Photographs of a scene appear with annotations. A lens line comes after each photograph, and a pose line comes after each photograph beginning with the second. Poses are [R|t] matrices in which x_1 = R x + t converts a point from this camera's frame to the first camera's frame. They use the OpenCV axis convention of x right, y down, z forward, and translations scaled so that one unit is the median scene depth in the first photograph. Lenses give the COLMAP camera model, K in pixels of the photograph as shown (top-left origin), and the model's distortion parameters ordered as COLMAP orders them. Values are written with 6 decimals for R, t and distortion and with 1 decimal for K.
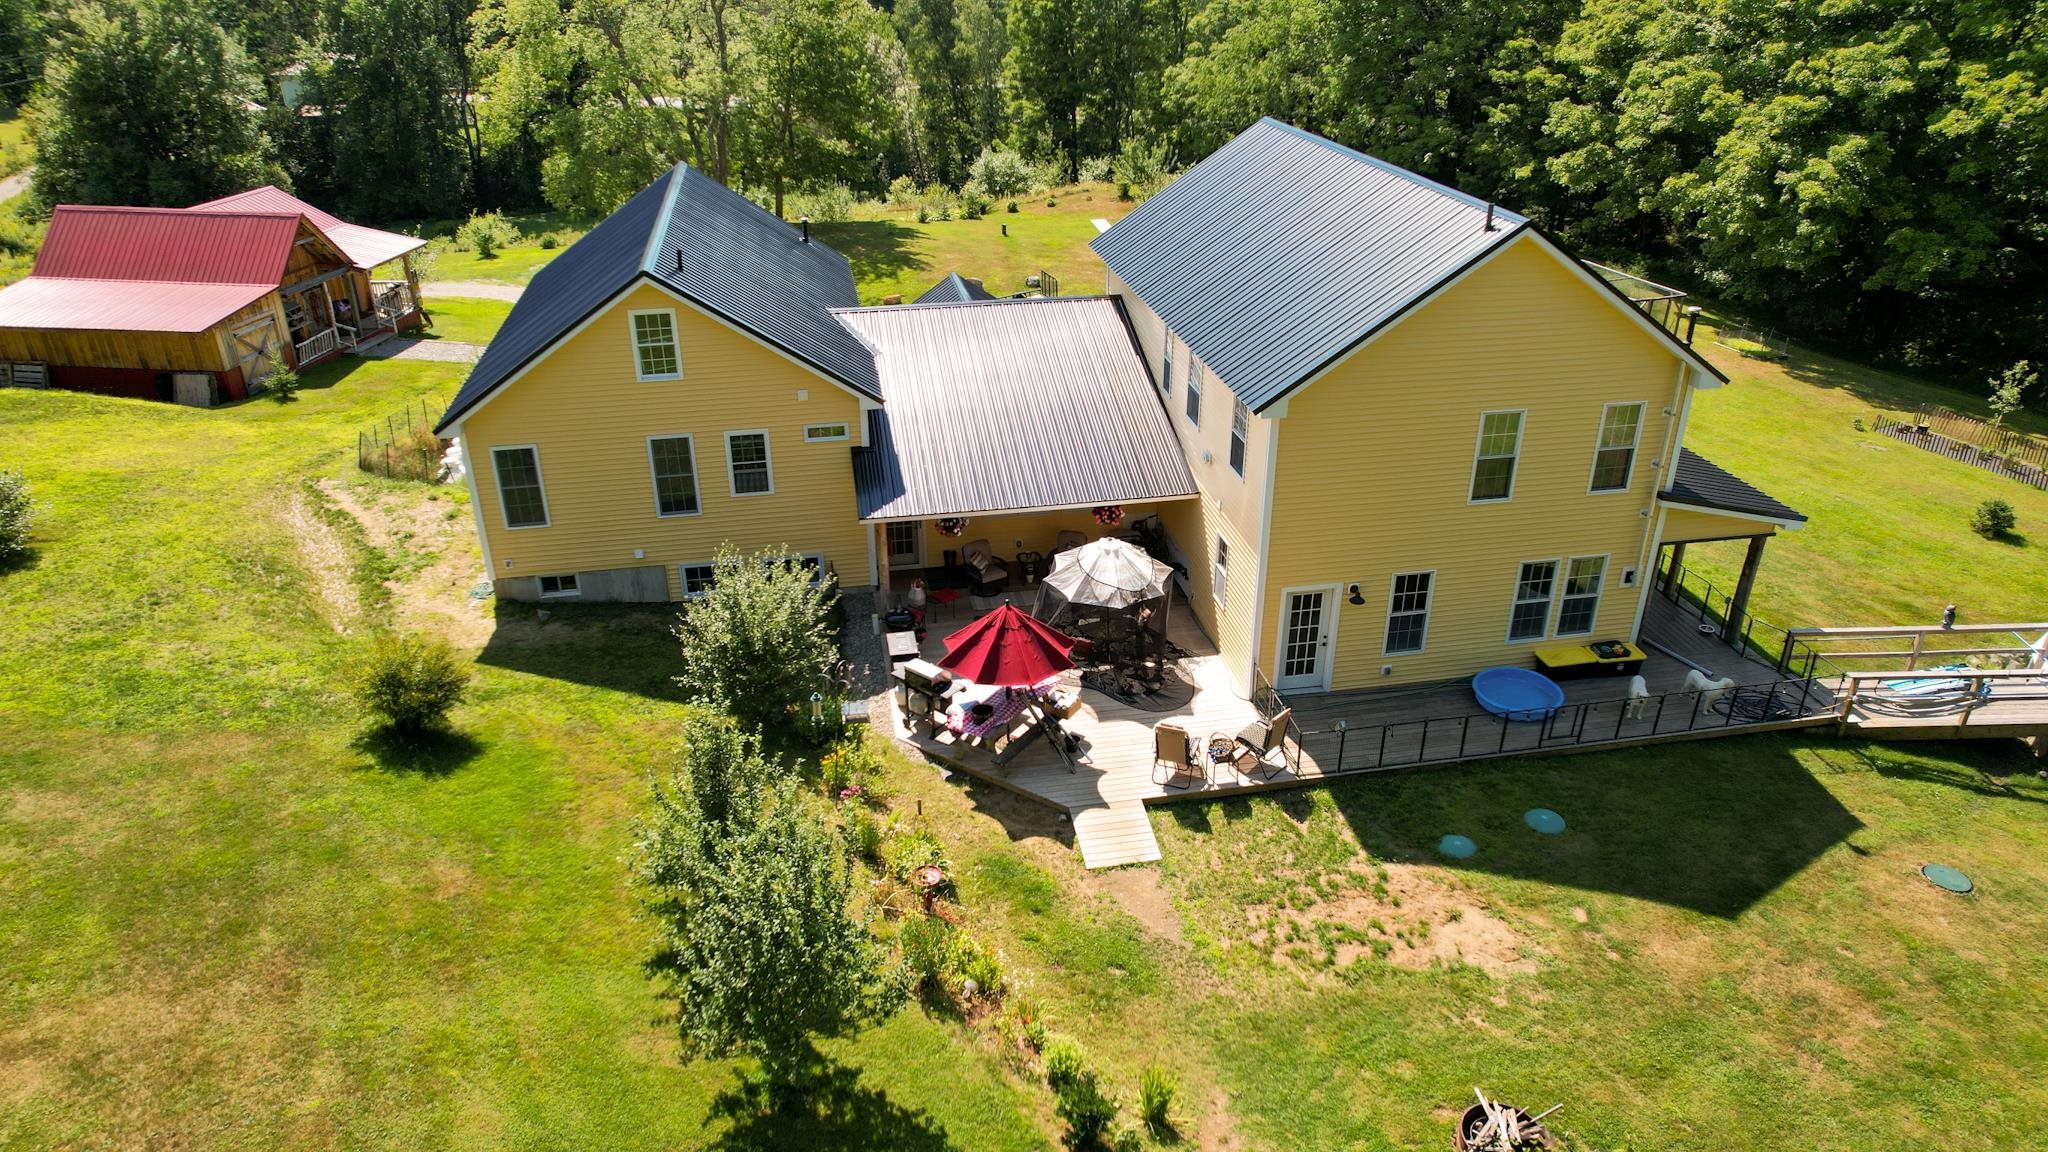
lens RADIAL K [[1302.8, 0, 1024.5], [0, 1302.8, 583.1], [0, 0, 1]] dist [-0.076430, 0.072190]
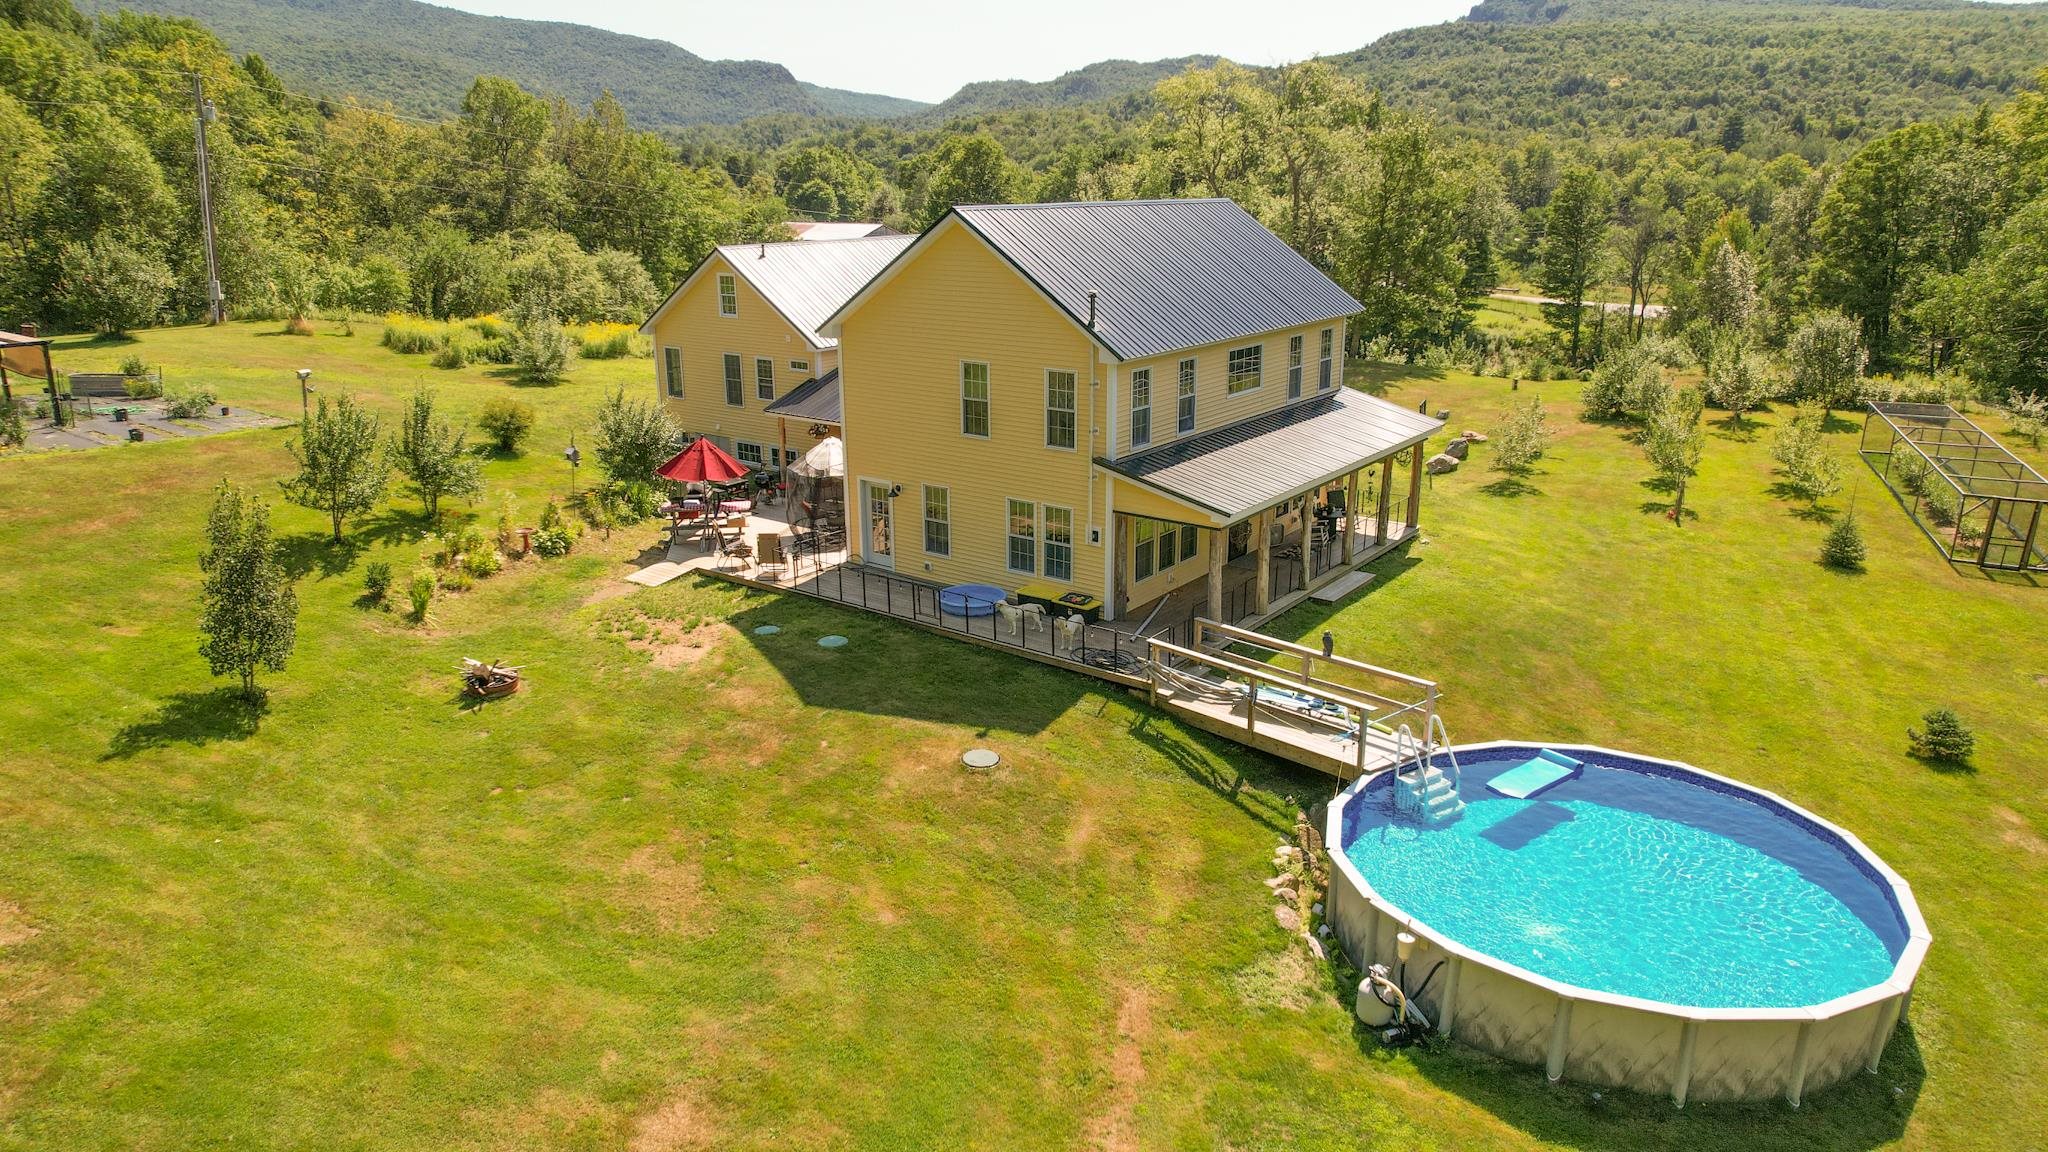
lens RADIAL K [[1302.8, 0, 1024.5], [0, 1302.8, 583.1], [0, 0, 1]] dist [-0.076430, 0.072190]
pose [[0.689138, 0.222513, -0.689621, 1.287325], [-0.335615, 0.941469, -0.031606, 0.095142], [0.642224, 0.253229, 0.723480, 0.142276]]
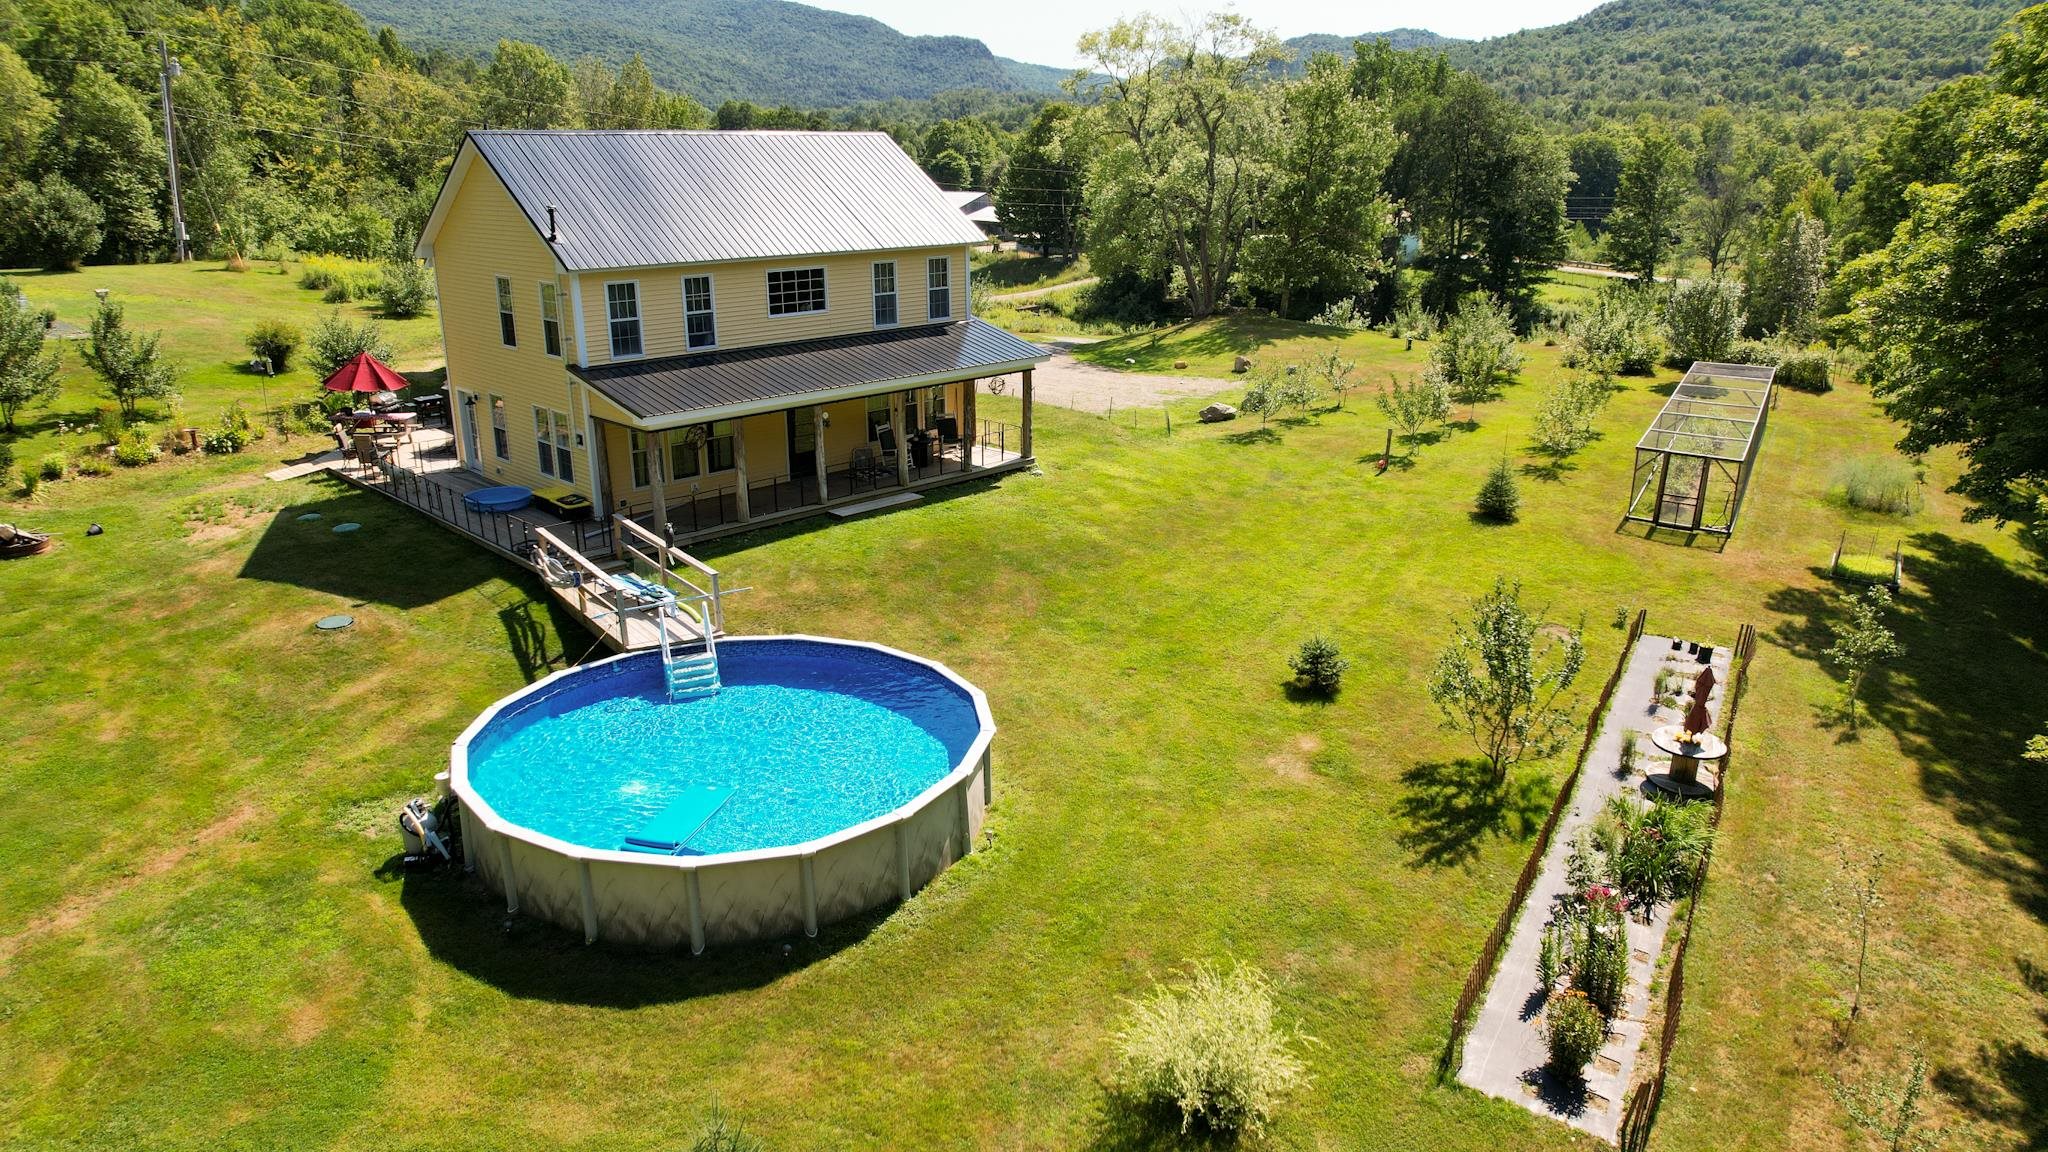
lens RADIAL K [[1302.8, 0, 1024.5], [0, 1302.8, 583.1], [0, 0, 1]] dist [-0.076430, 0.072190]
pose [[0.576813, 0.264908, -0.772729, 1.763464], [-0.380057, 0.924367, 0.033195, -0.083703], [0.723079, 0.274534, 0.633867, 0.592365]]
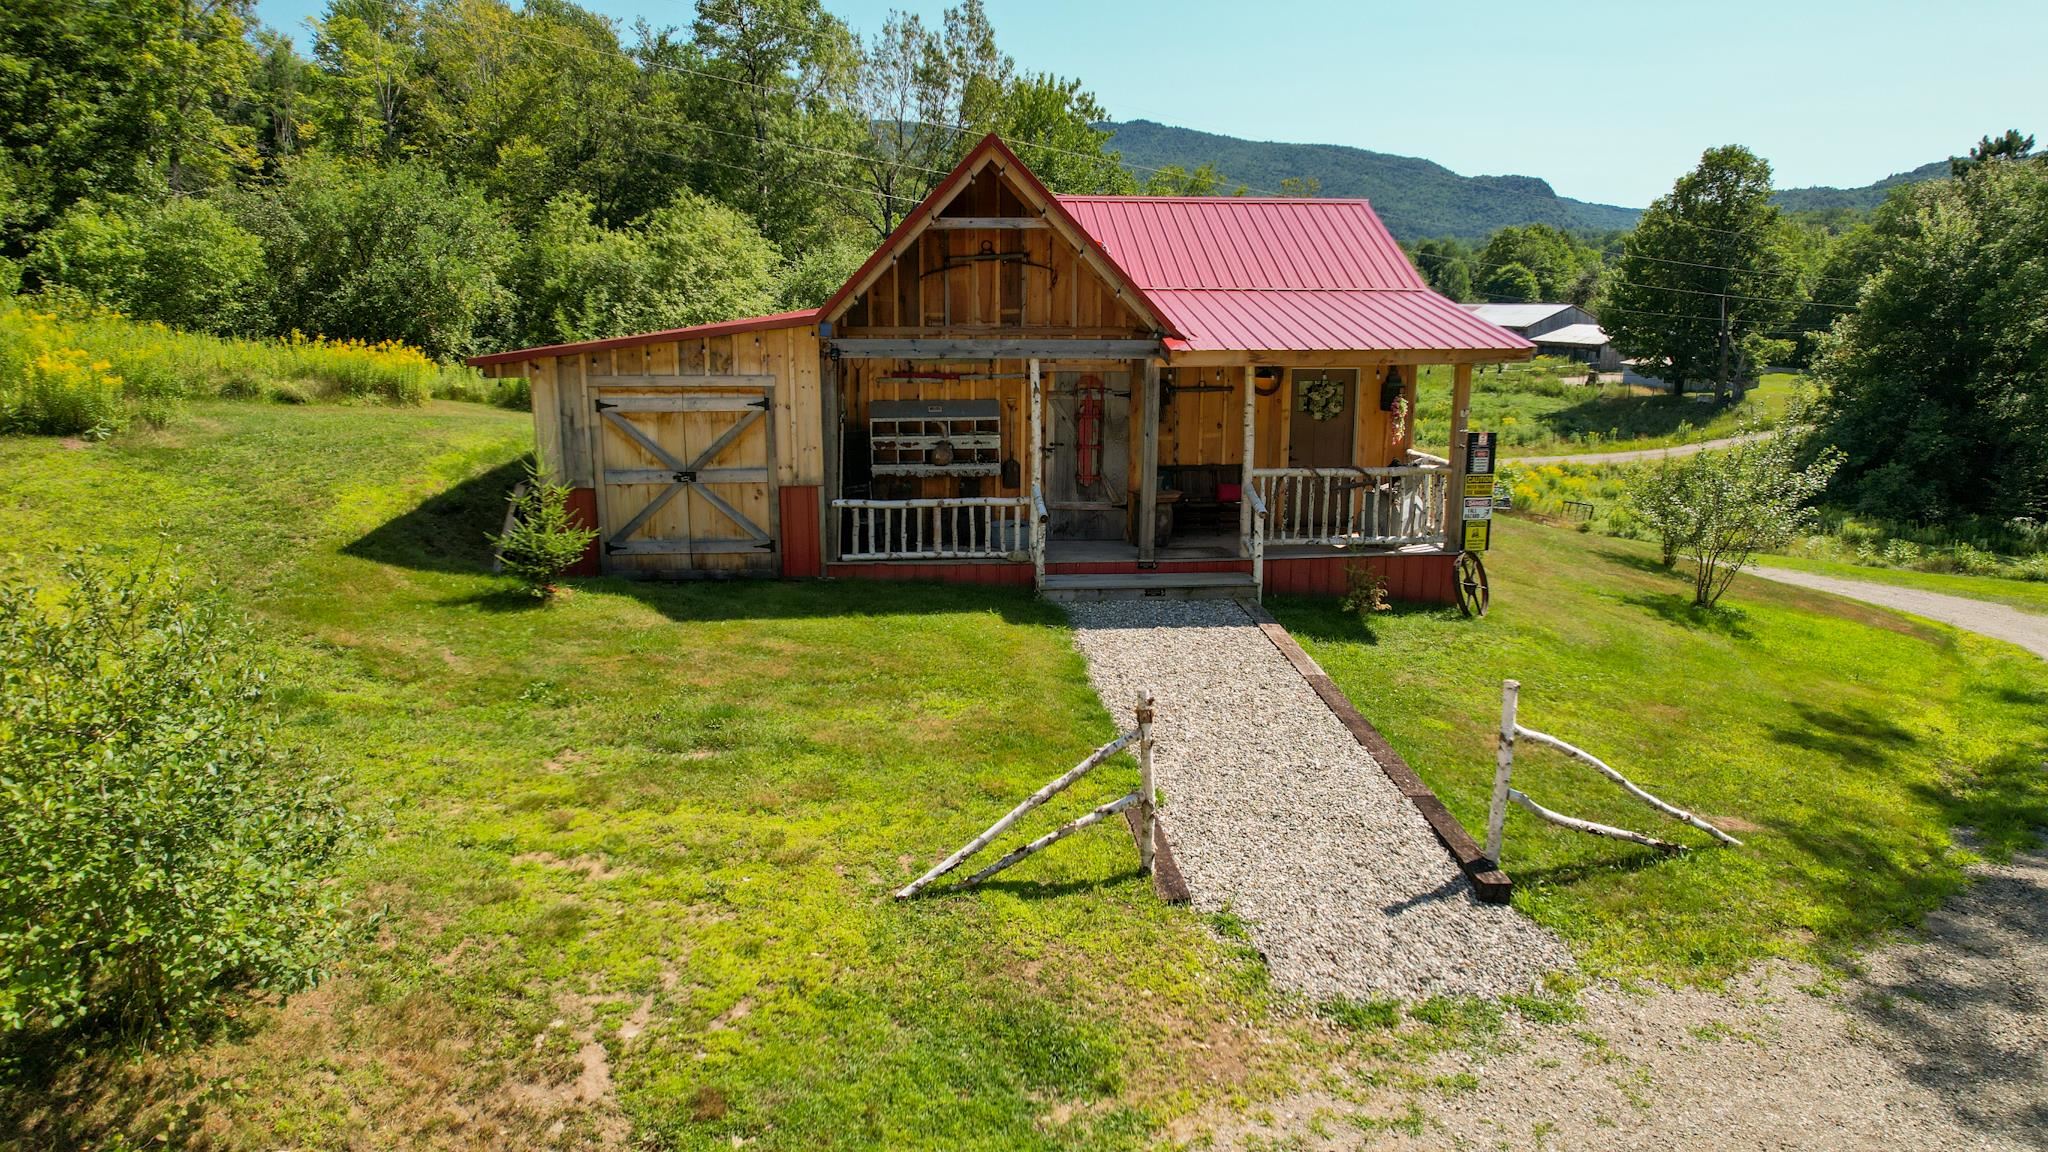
lens RADIAL K [[1302.8, 0, 1024.5], [0, 1302.8, 583.1], [0, 0, 1]] dist [-0.076430, 0.072190]
pose [[0.213509, 0.218217, -0.952258, -0.402677], [-0.449210, 0.887508, 0.102660, -0.427354], [0.867539, 0.405845, 0.287517, 1.798847]]
